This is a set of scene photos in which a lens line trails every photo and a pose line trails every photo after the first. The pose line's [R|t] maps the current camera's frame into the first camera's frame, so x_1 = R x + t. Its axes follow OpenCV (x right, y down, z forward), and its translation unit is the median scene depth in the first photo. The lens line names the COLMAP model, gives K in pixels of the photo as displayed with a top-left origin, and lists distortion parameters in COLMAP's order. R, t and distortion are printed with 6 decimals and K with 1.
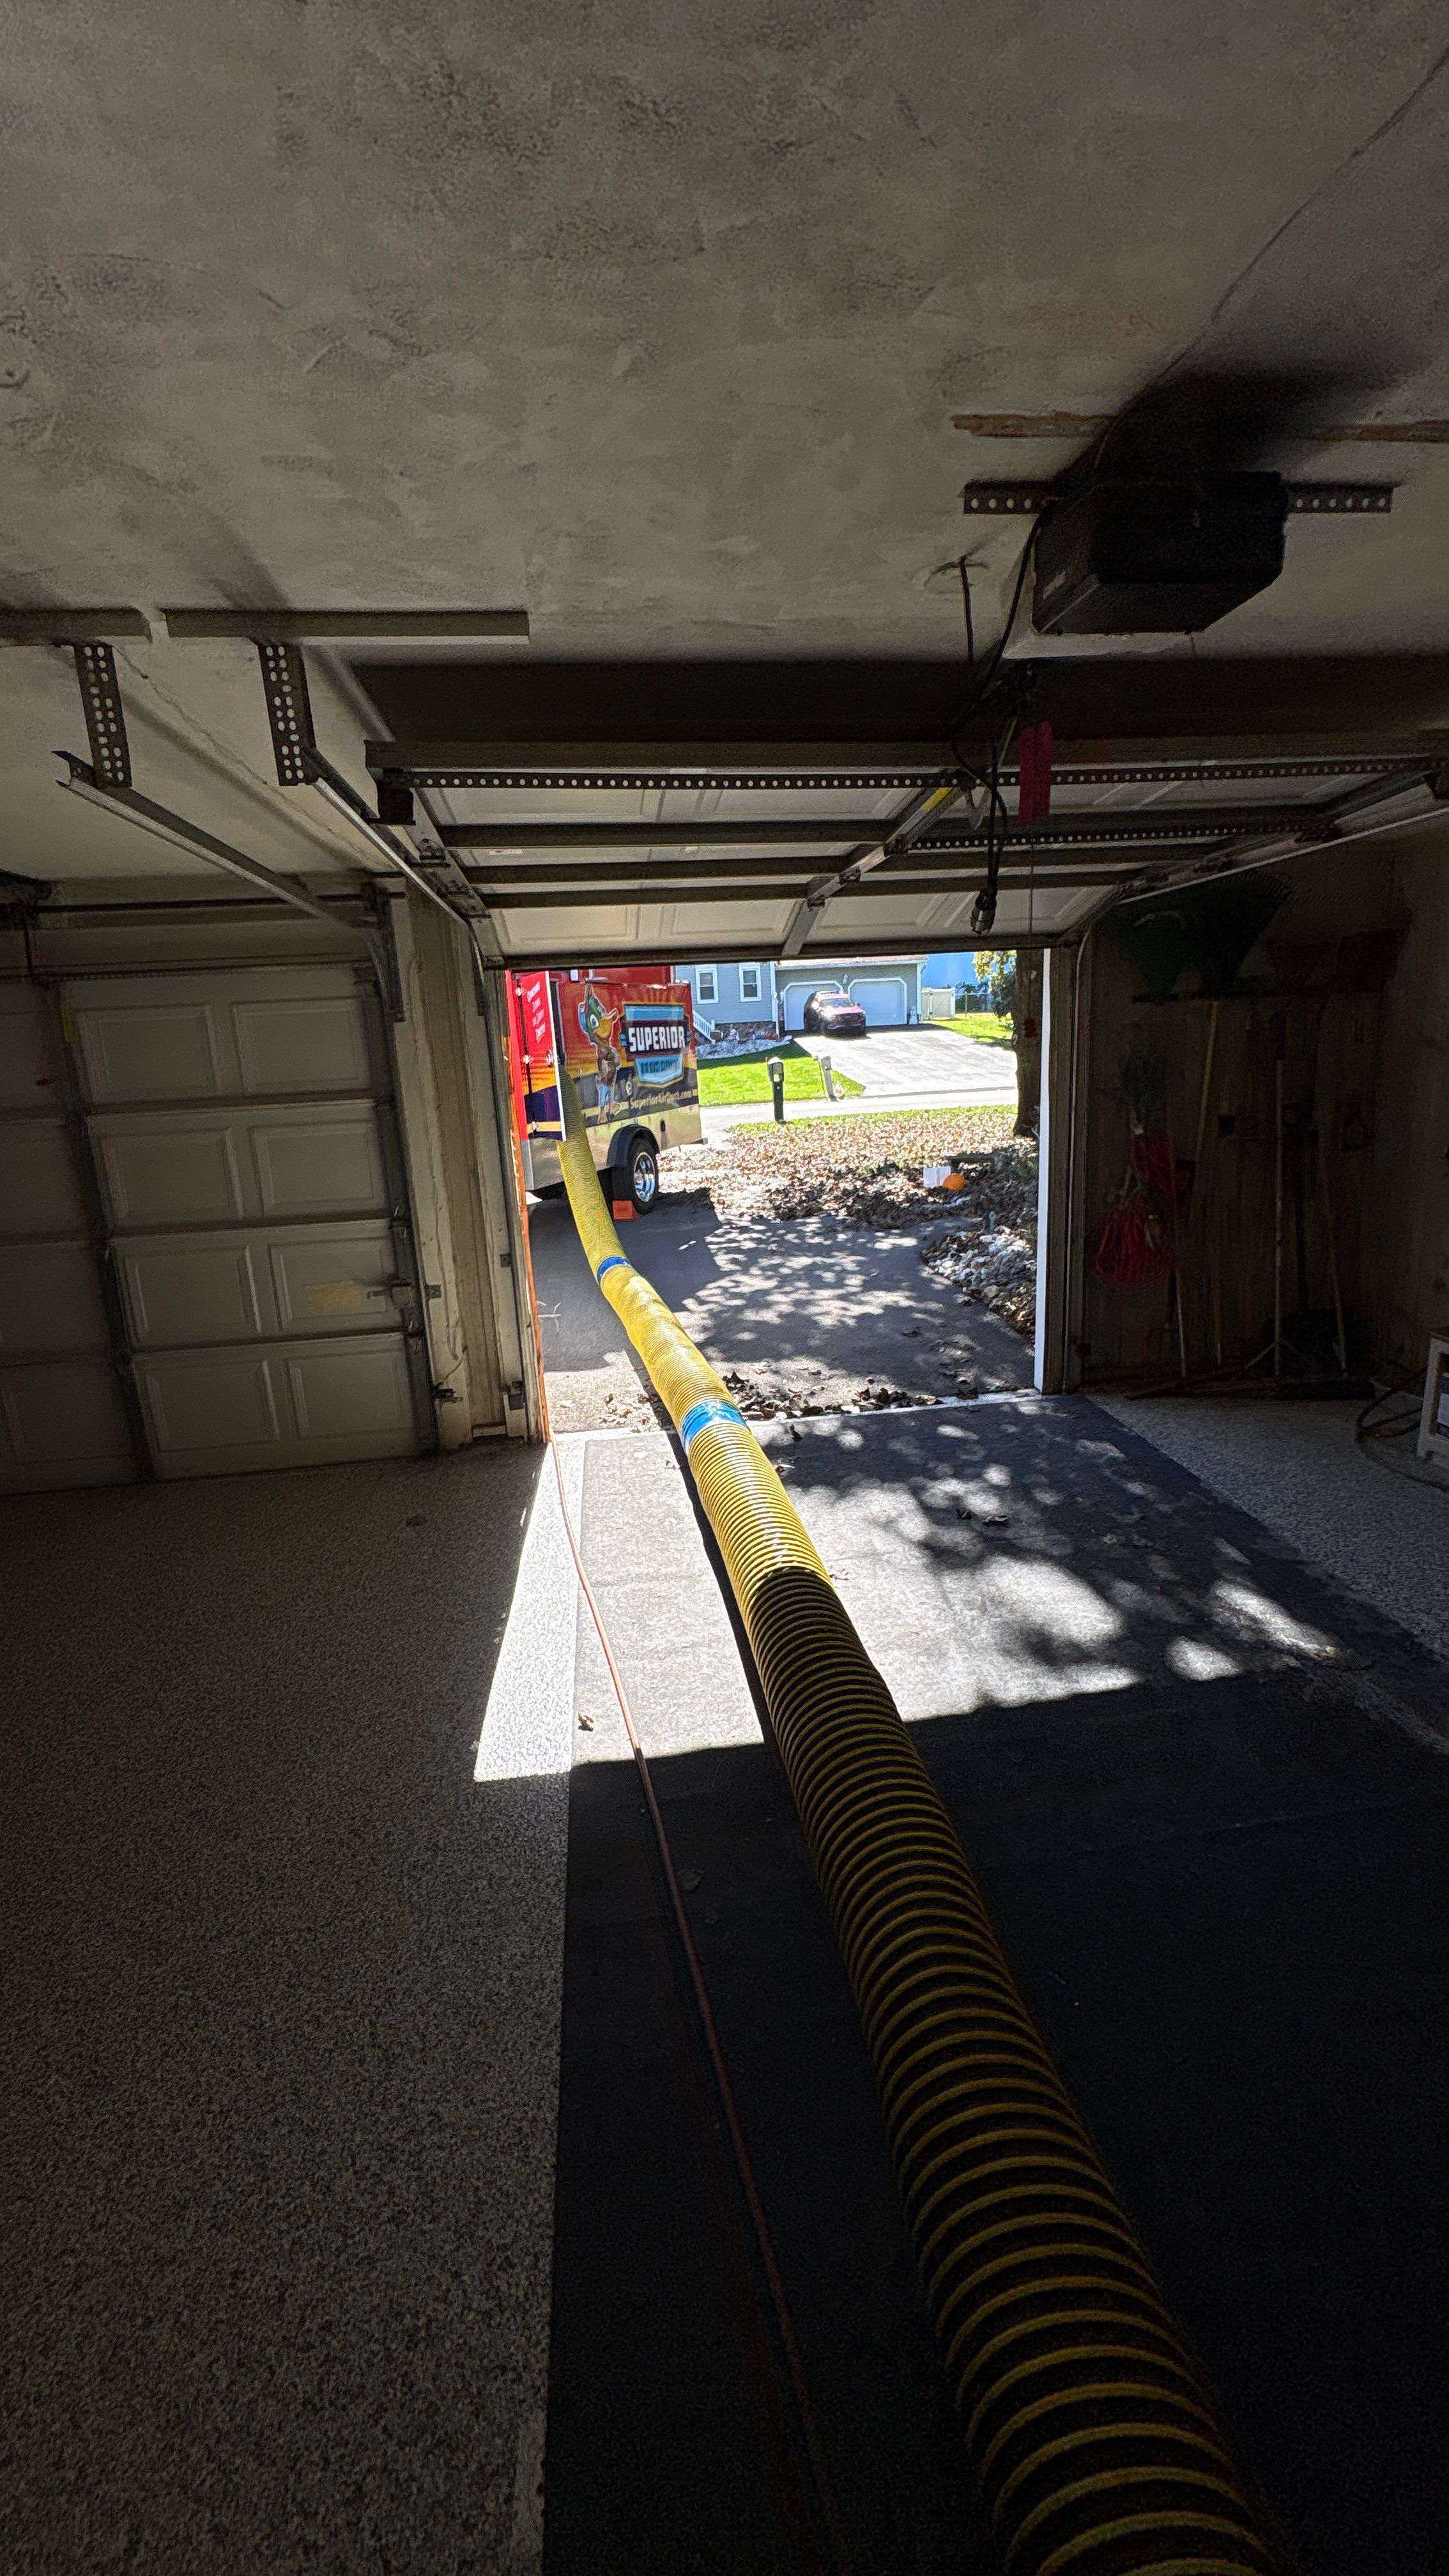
lens RADIAL K [[1020.7, 0, 732.1], [0, 1020.7, 1307.3], [0, 0, 1]] dist [-0.002492, 0.000369]
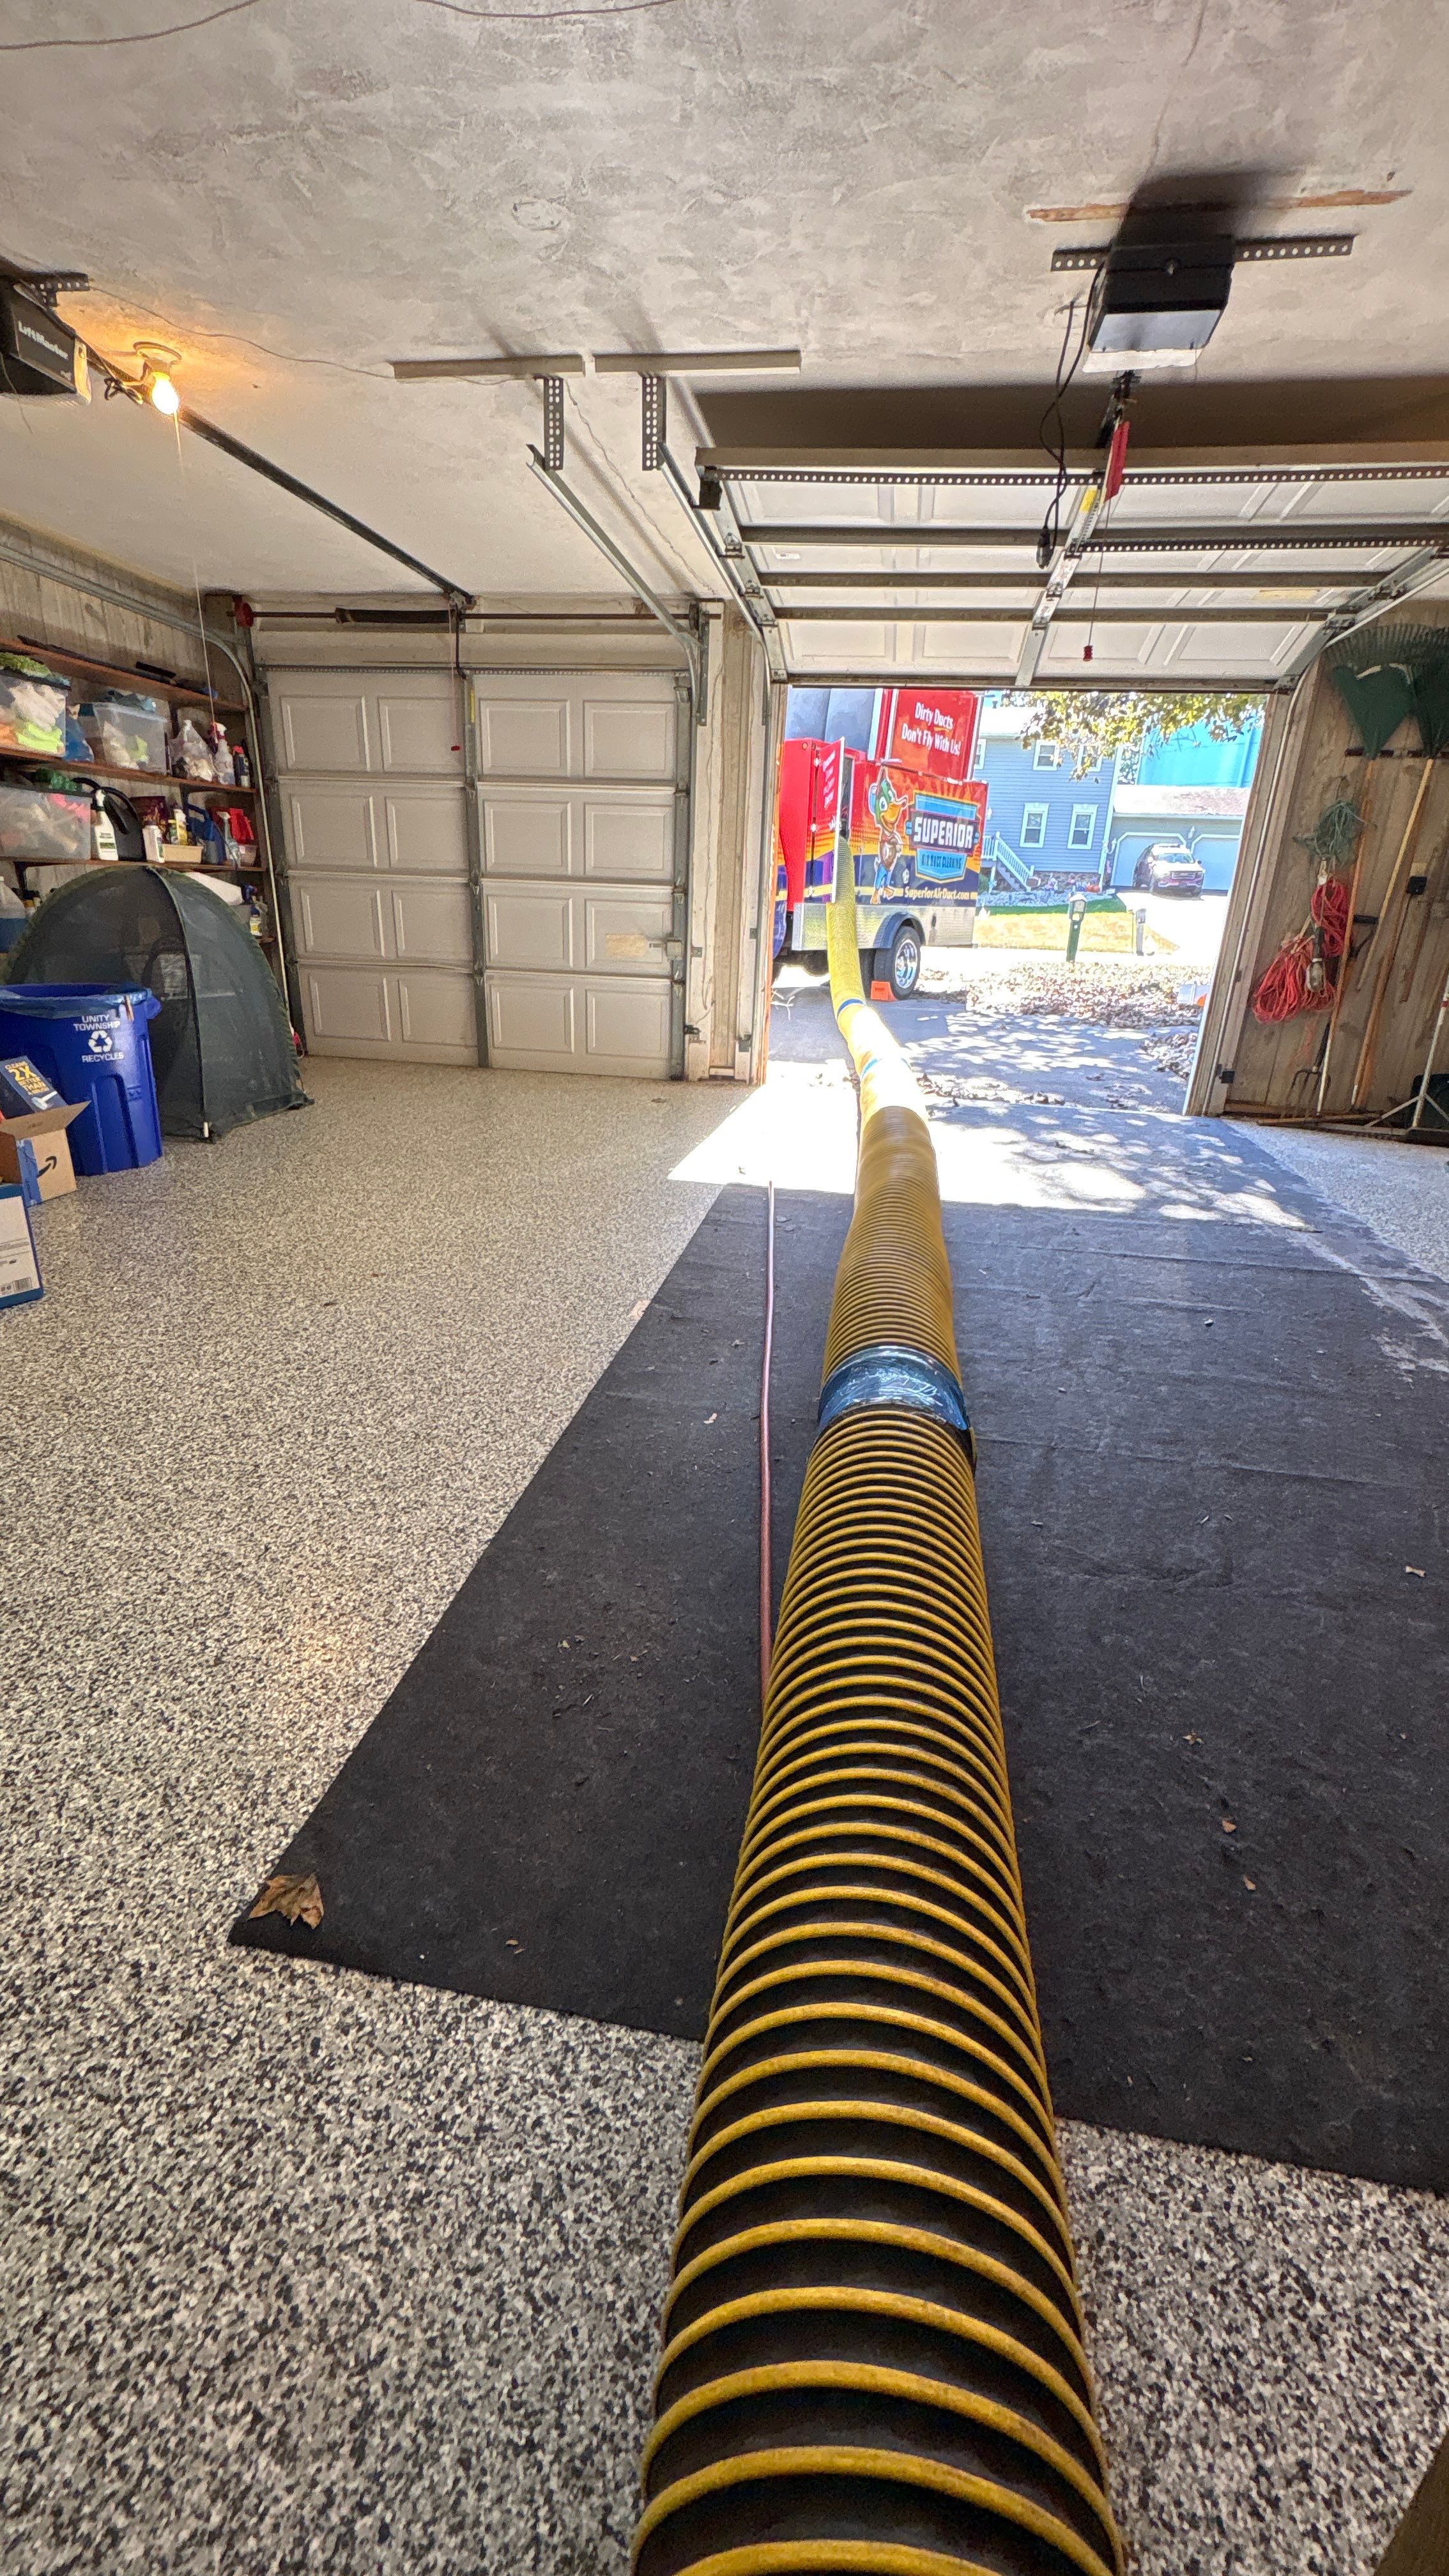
lens RADIAL K [[1020.7, 0, 732.1], [0, 1020.7, 1307.3], [0, 0, 1]] dist [-0.002492, 0.000369]
pose [[0.954391, 0.186834, -0.232877, 0.301748], [-0.154463, 0.976485, 0.150395, 0.487685], [0.255499, -0.107565, 0.960807, -0.632350]]
